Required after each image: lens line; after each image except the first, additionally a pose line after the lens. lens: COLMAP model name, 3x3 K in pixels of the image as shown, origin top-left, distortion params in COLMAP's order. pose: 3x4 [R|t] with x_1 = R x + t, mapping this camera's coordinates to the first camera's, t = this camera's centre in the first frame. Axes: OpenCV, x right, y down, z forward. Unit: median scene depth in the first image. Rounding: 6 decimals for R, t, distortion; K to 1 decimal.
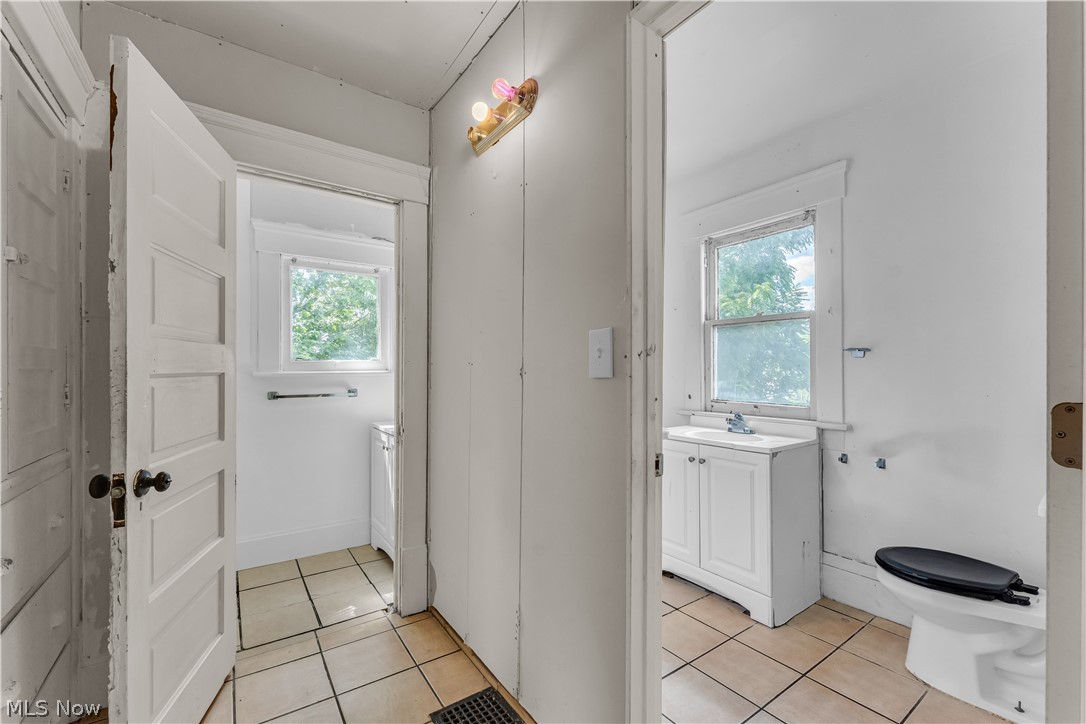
lens RADIAL K [[457.0, 0, 541.9], [0, 457.0, 366.8], [0, 0, 1]] dist [0.001991, -0.000176]
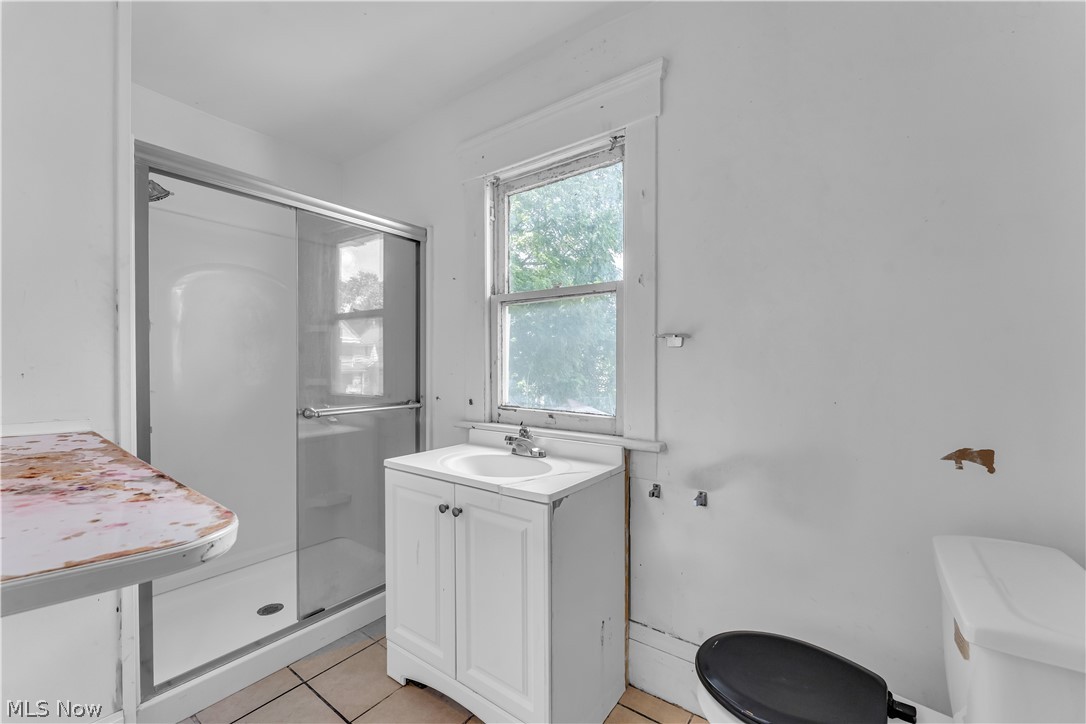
lens RADIAL K [[446.1, 0, 543.7], [0, 446.1, 369.6], [0, 0, 1]] dist [-0.002214, -0.000133]
pose [[0.947176, -0.001064, 0.320712, 0.246619], [-0.004591, 0.999847, 0.016877, 0.003635], [-0.320681, -0.017458, 0.947026, 0.364643]]
